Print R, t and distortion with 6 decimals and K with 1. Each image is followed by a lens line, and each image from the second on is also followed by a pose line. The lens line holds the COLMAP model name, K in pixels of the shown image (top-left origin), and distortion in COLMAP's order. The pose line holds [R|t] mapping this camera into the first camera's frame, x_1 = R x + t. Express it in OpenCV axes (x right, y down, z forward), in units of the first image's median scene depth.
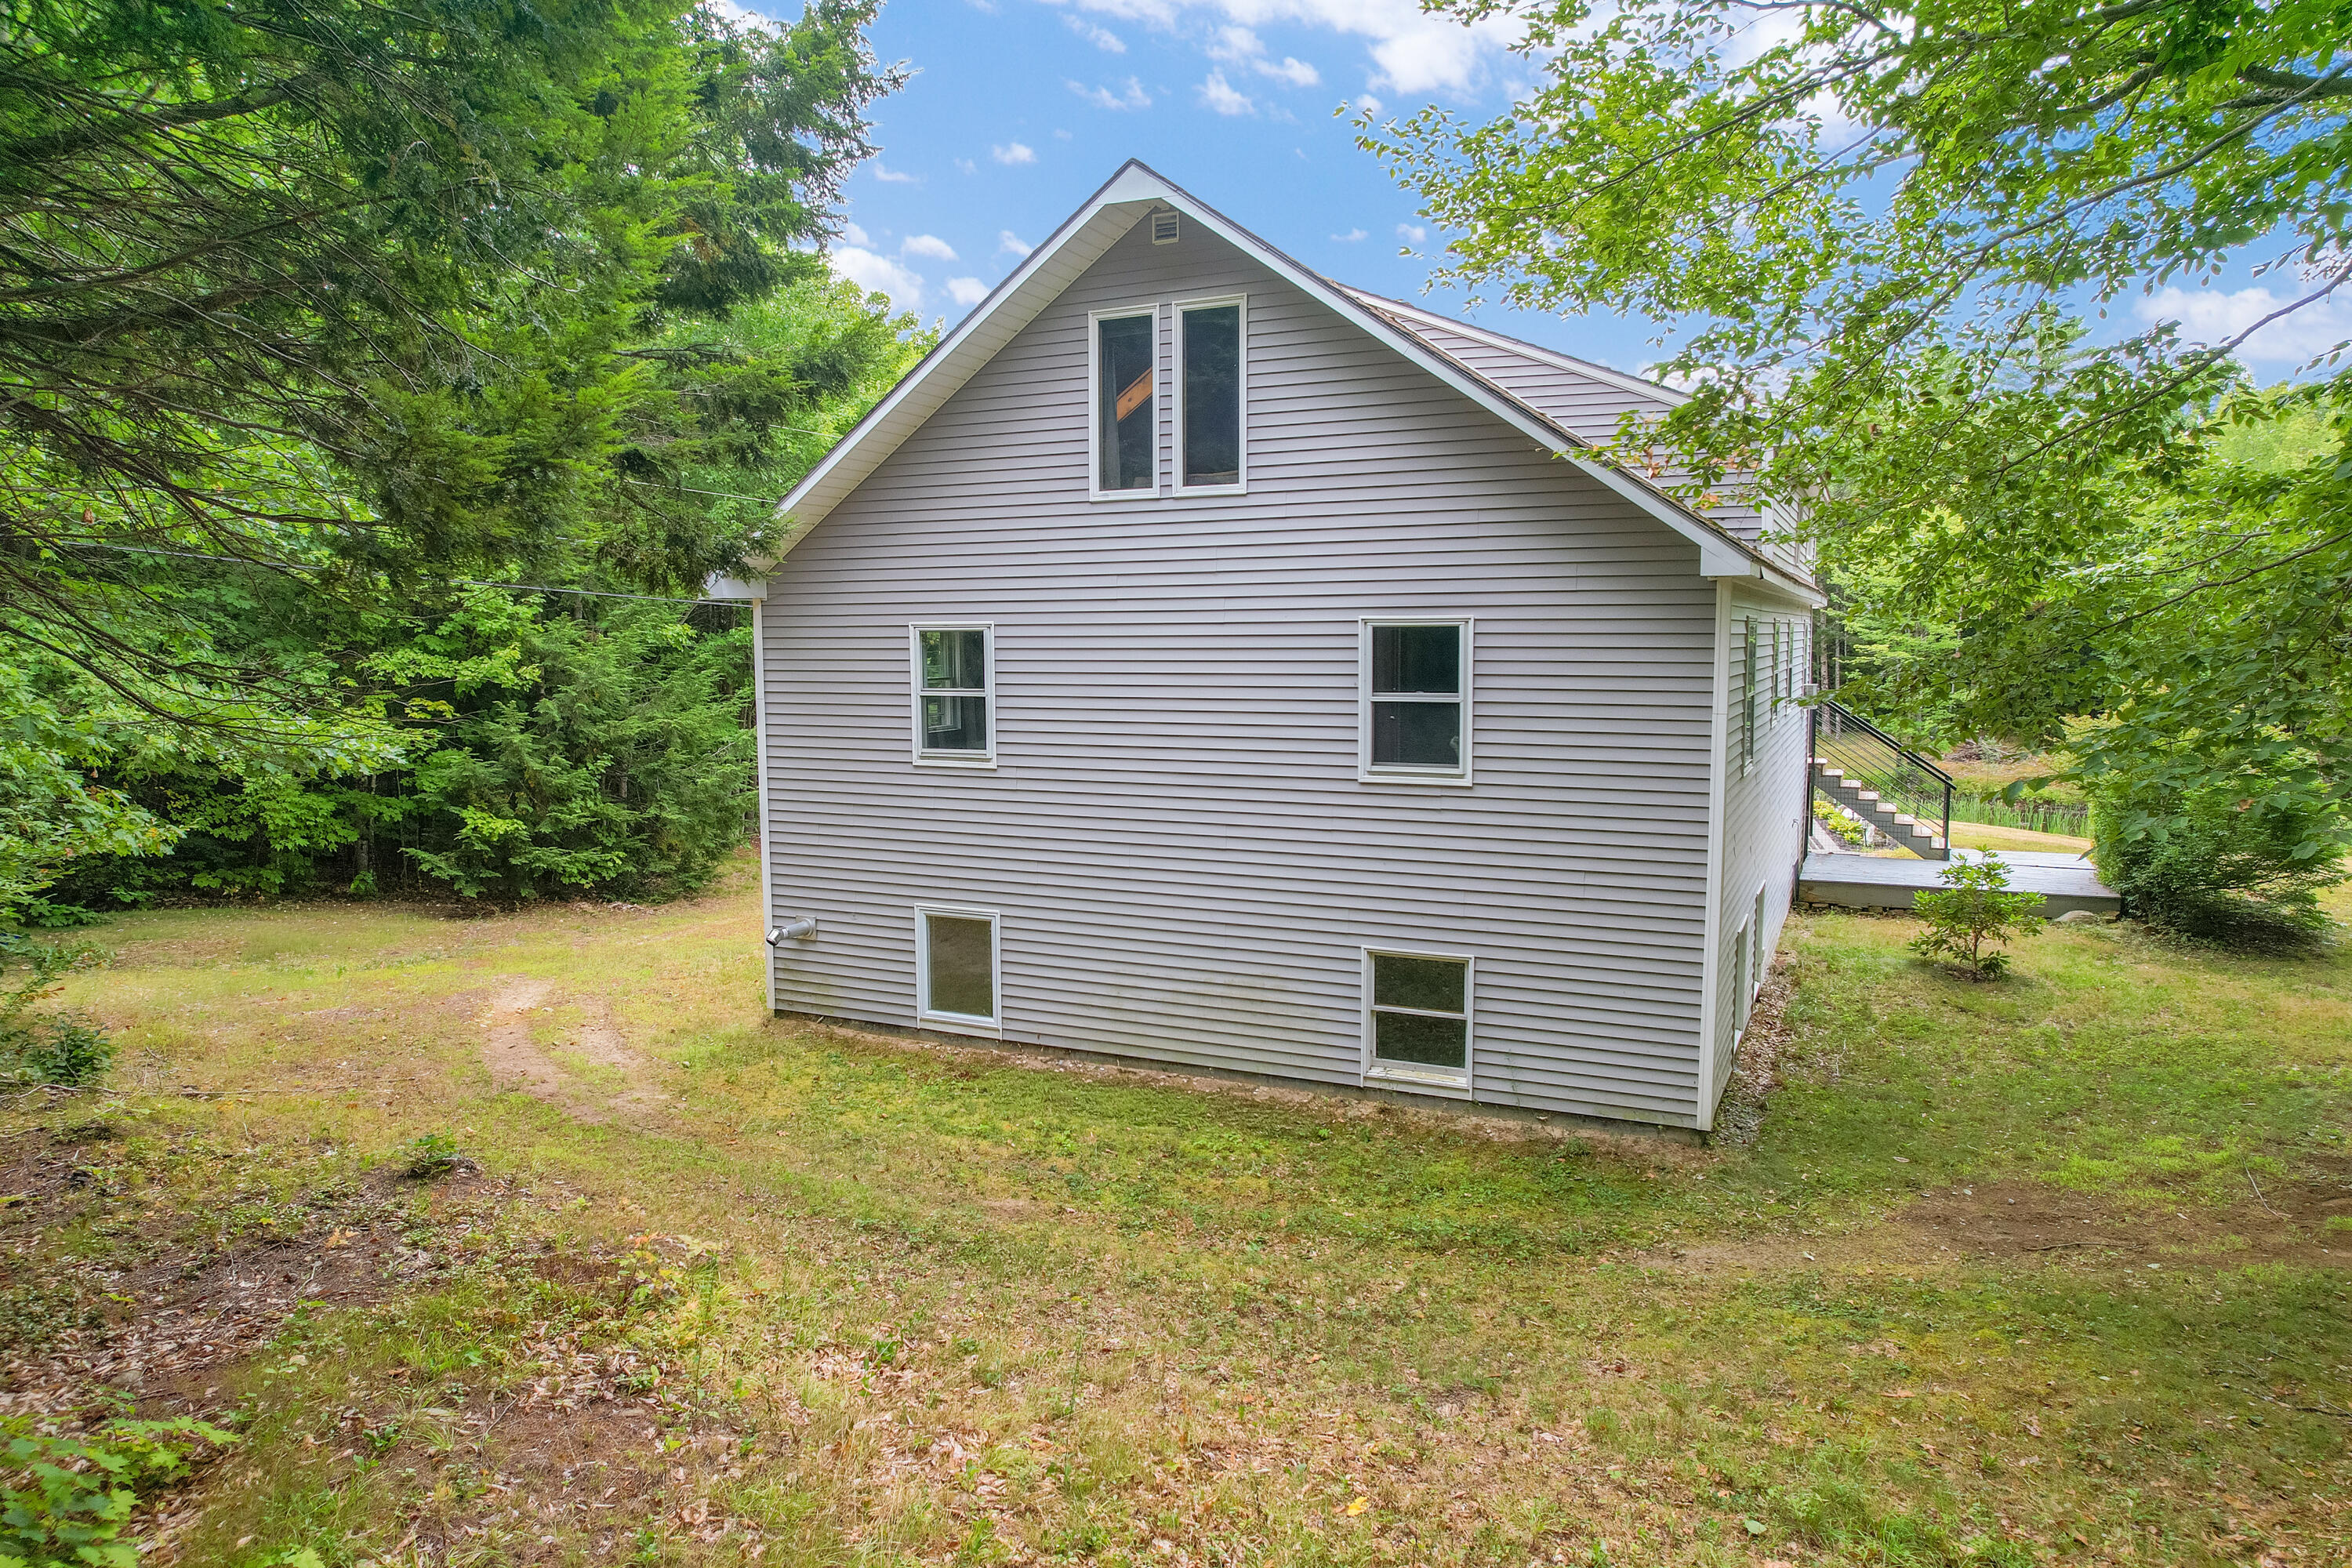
lens RADIAL K [[1520.2, 0, 1176.0], [0, 1520.2, 784.0], [0, 0, 1]] dist [-0.089989, 0.094873]
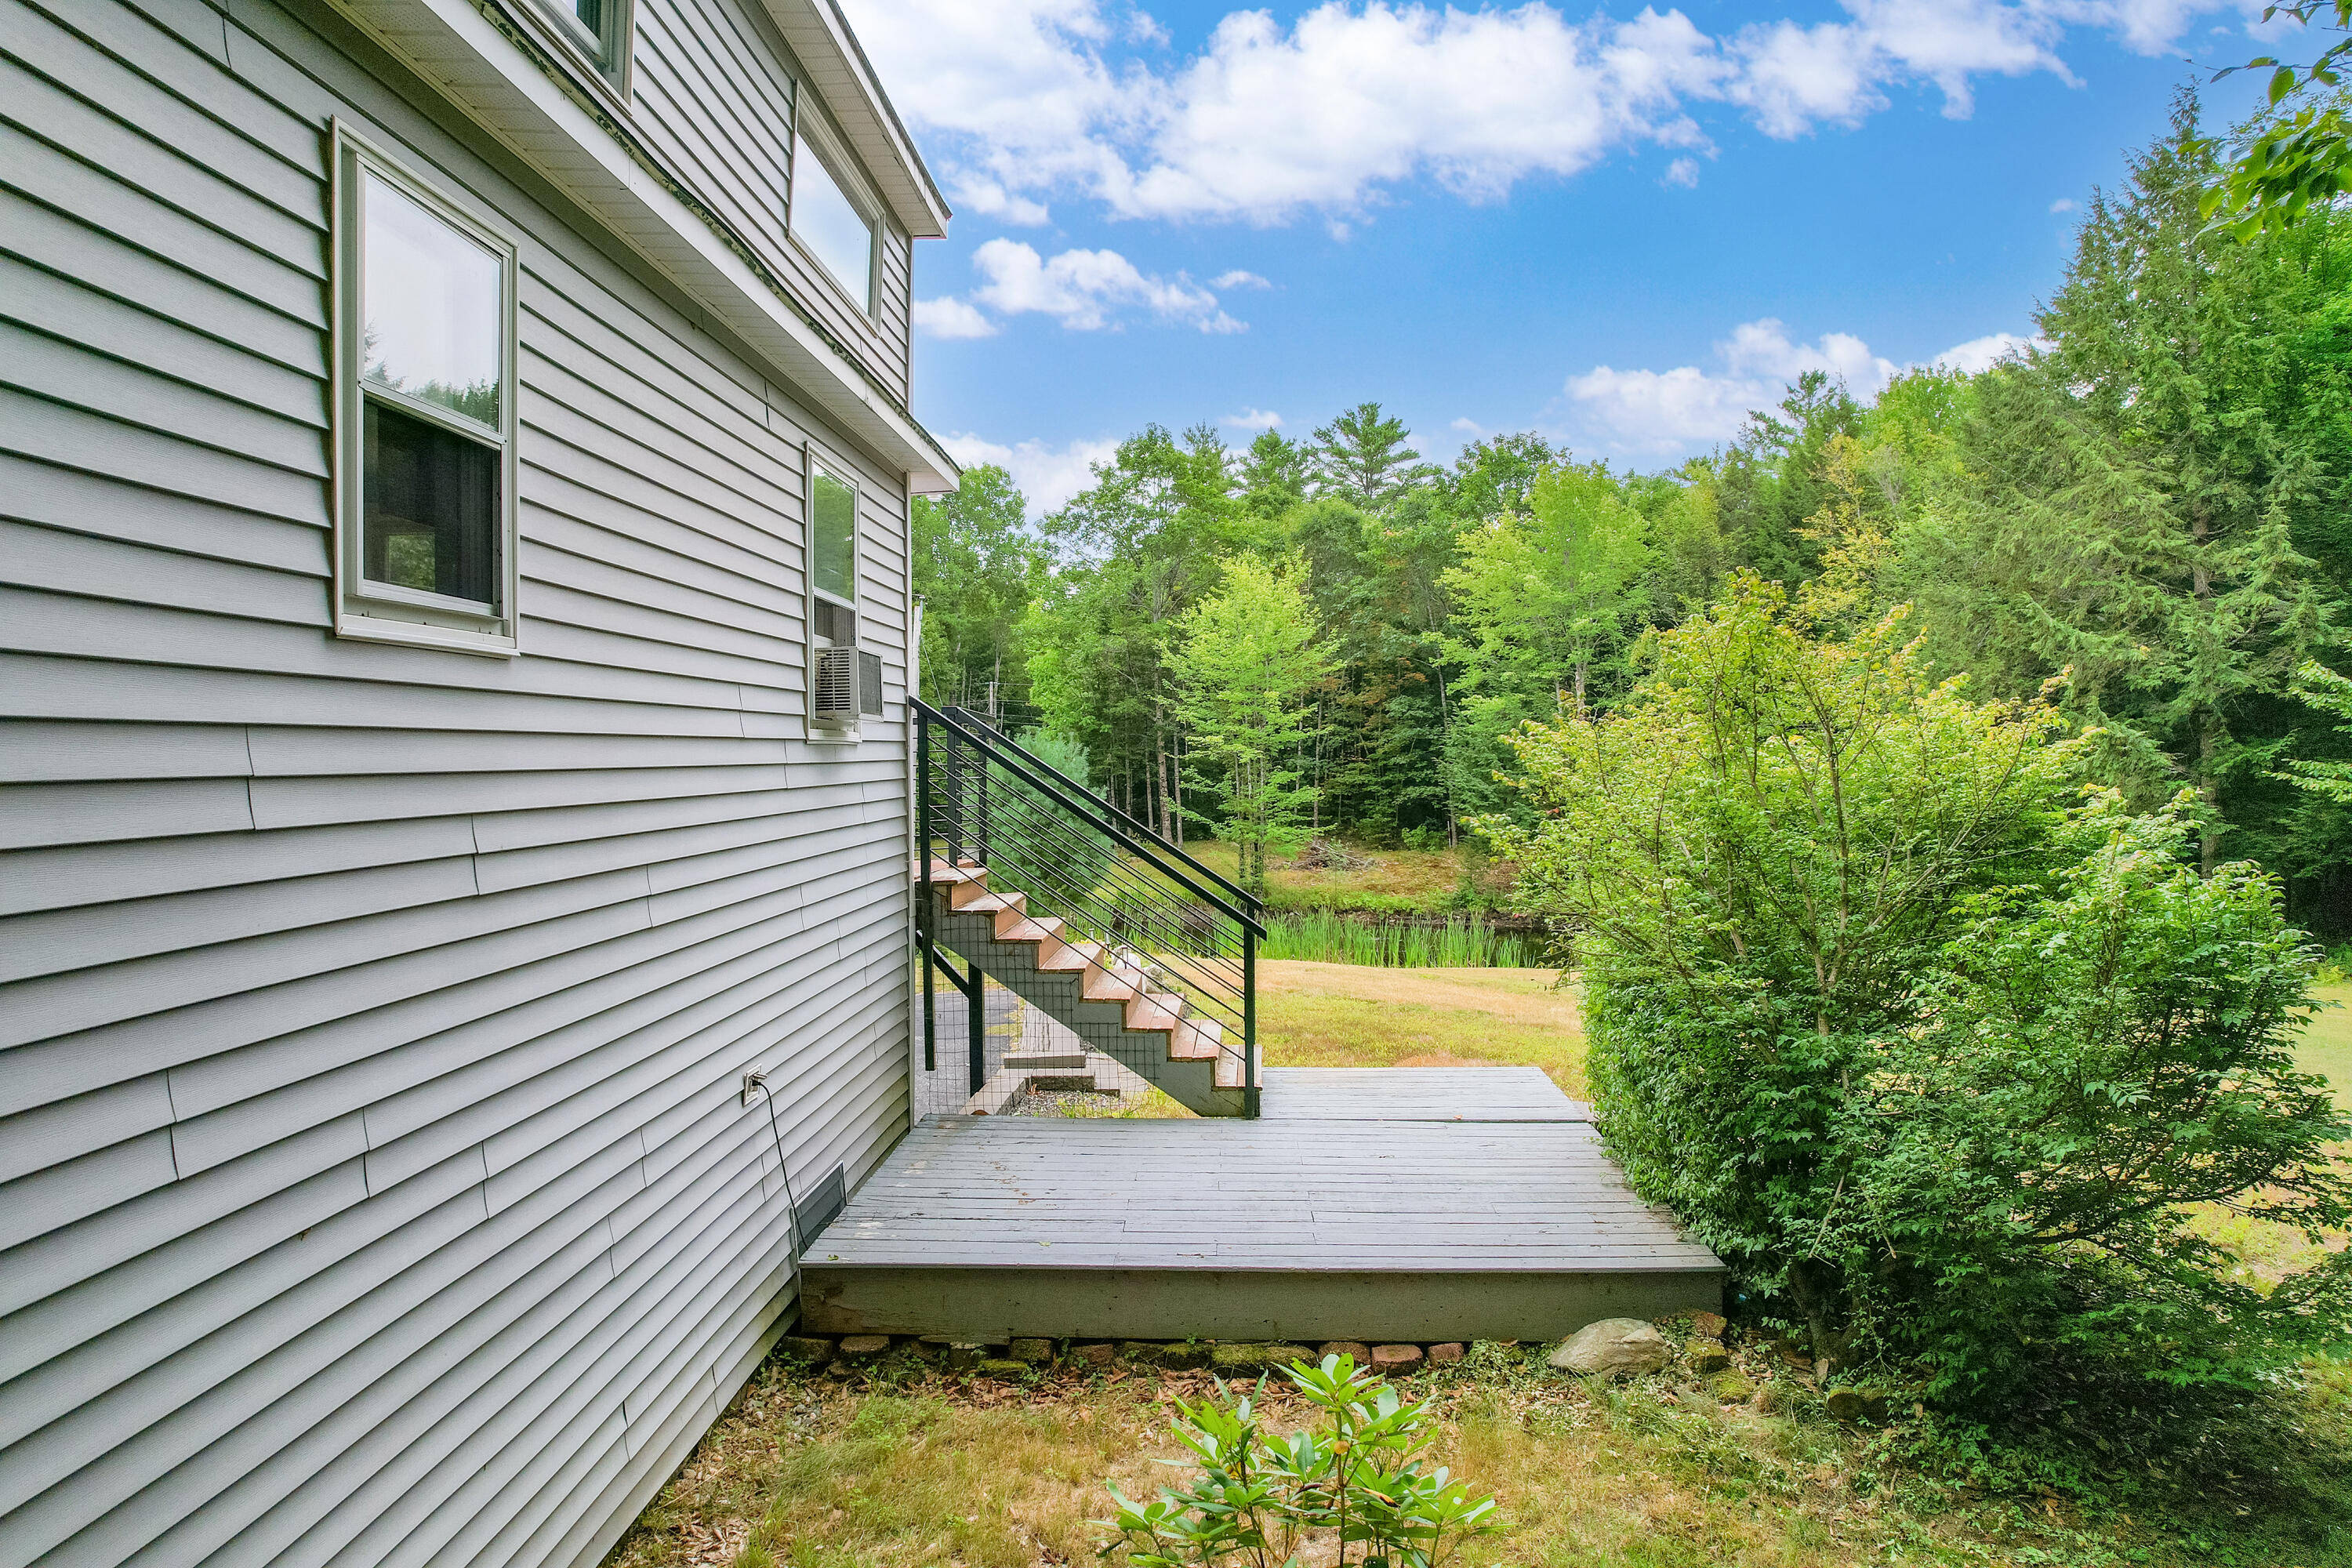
lens RADIAL K [[1503.8, 0, 1157.4], [0, 1503.8, 777.7], [0, 0, 1]] dist [-0.076975, 0.066637]
pose [[0.927833, -0.008633, 0.372896, 0.647126], [0.041006, 0.996033, -0.078972, -0.014375], [-0.370735, 0.088564, 0.924506, 1.190429]]
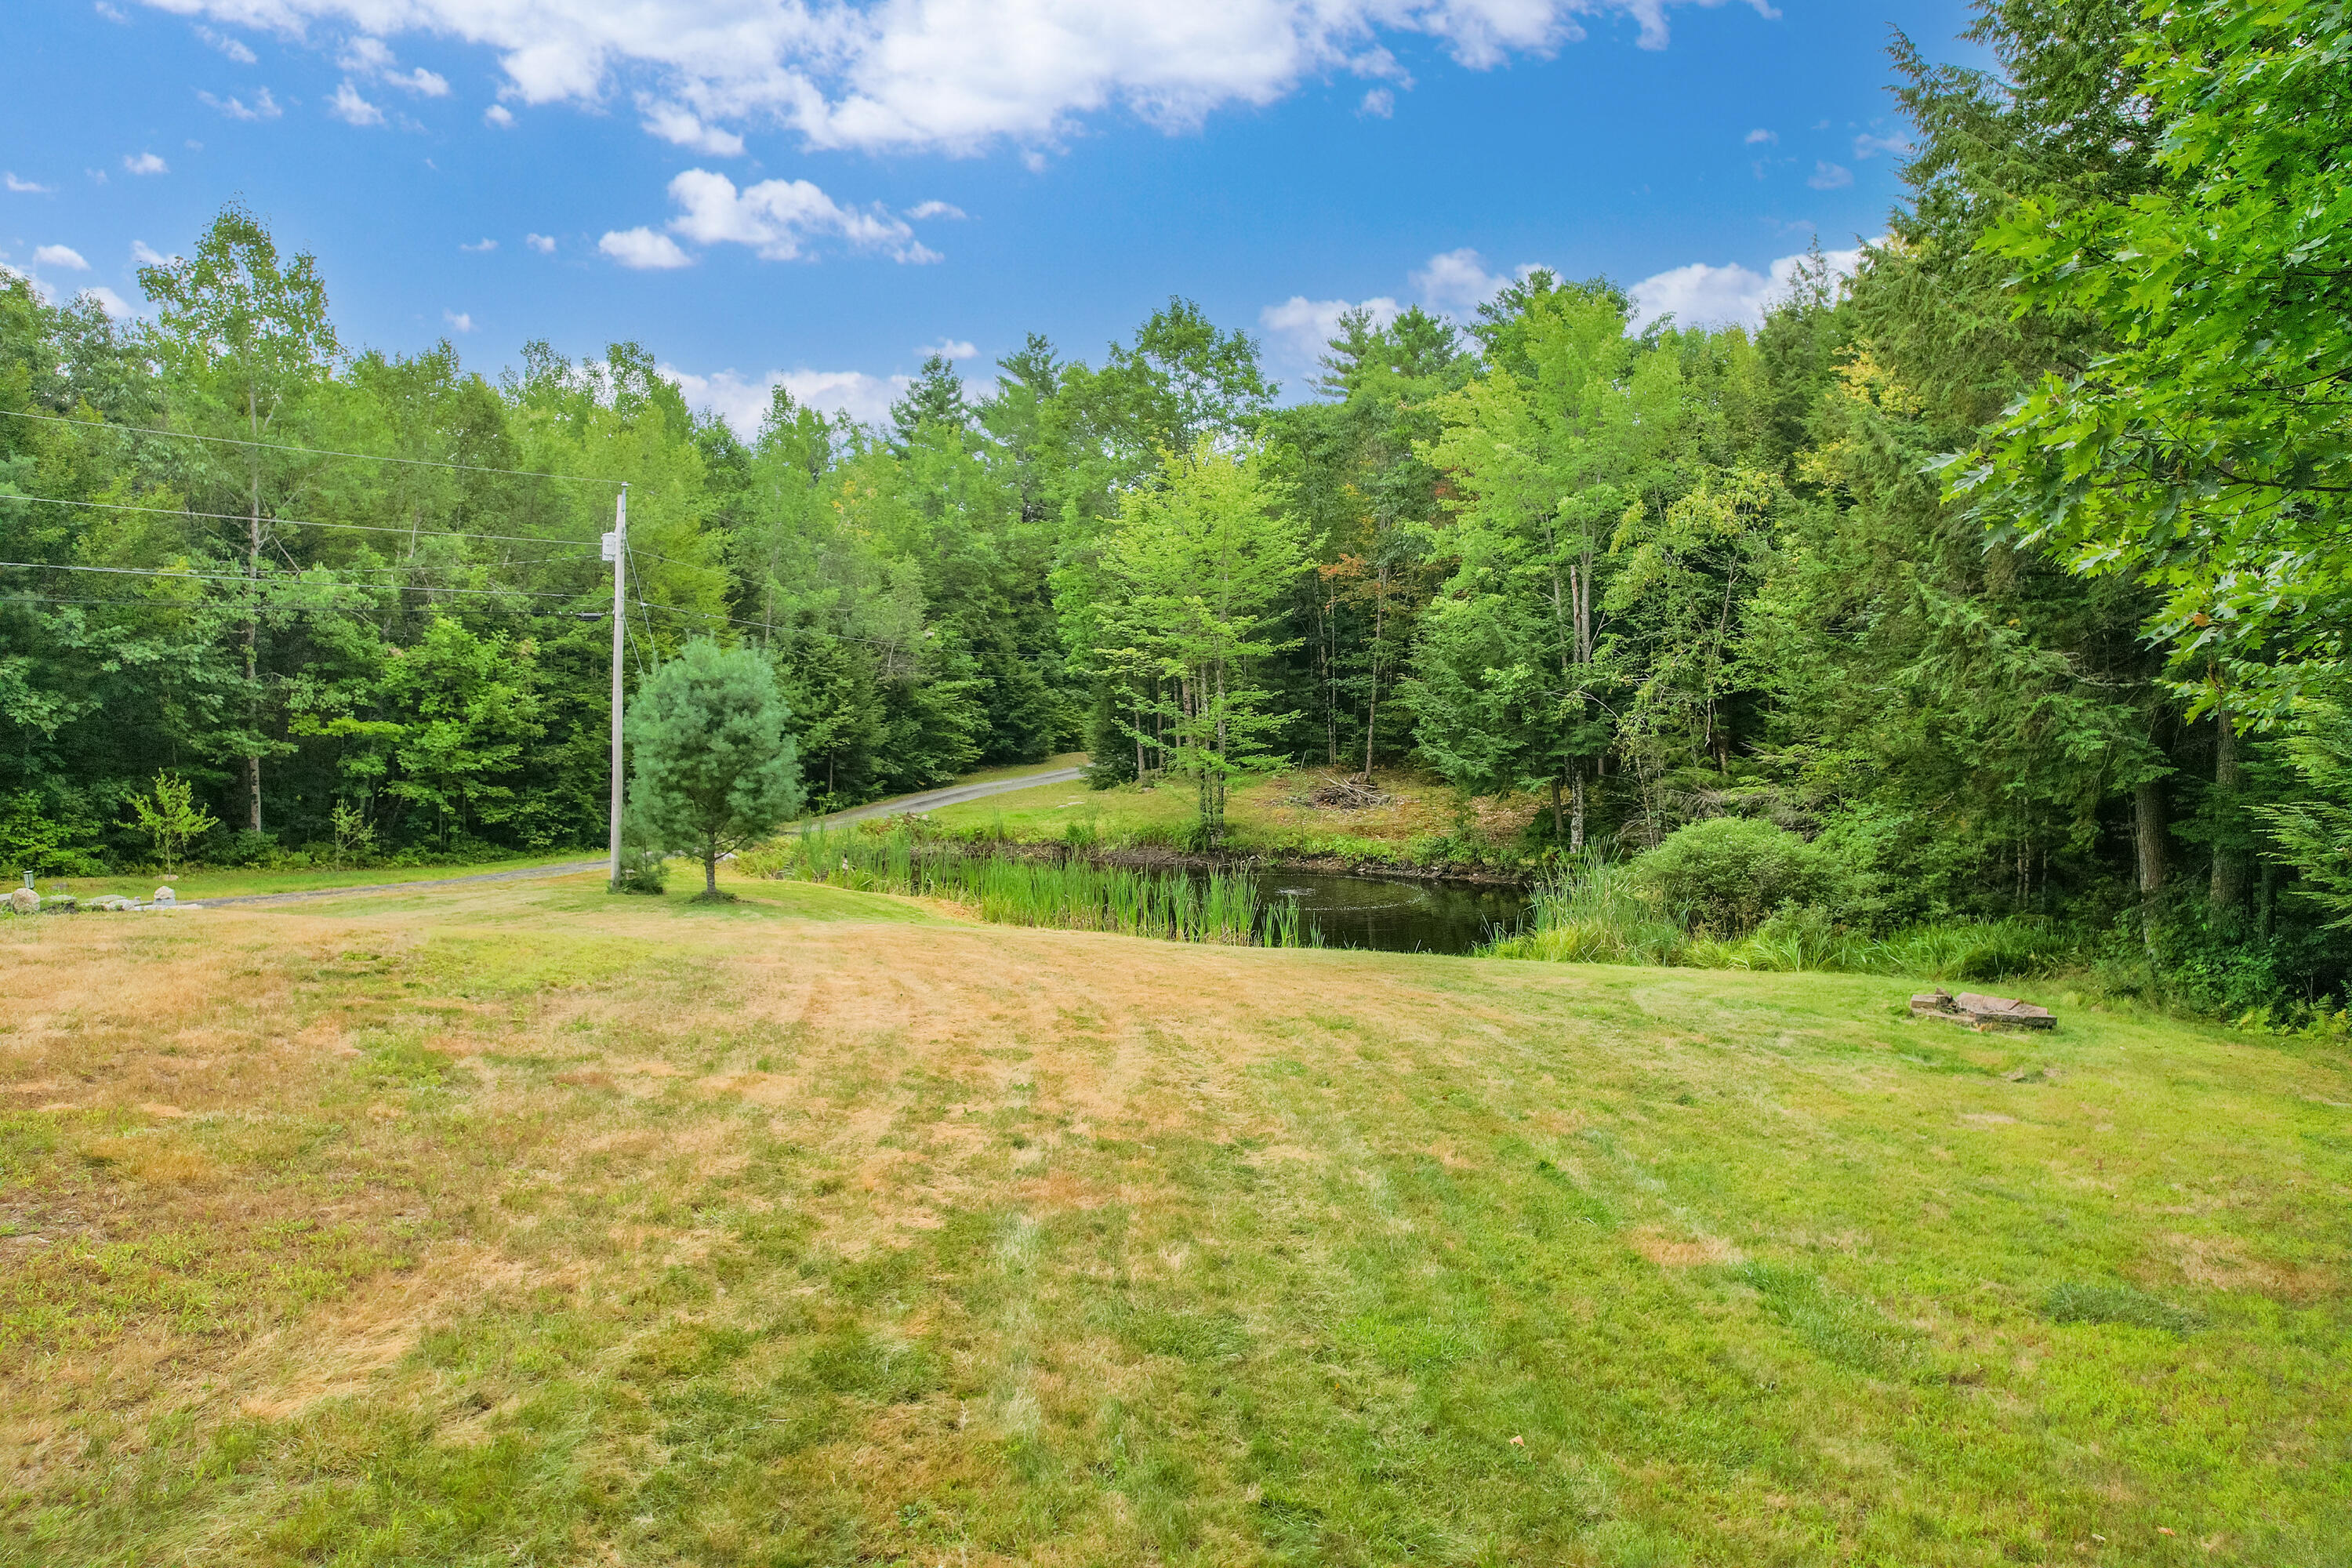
lens RADIAL K [[1512.2, 0, 1157.4], [0, 1512.2, 779.5], [0, 0, 1]] dist [-0.072567, 0.065128]
pose [[0.987576, -0.008081, 0.156932, 2.016350], [0.014023, 0.999224, -0.036795, -0.008582], [-0.156513, 0.038539, 0.986924, 1.511272]]
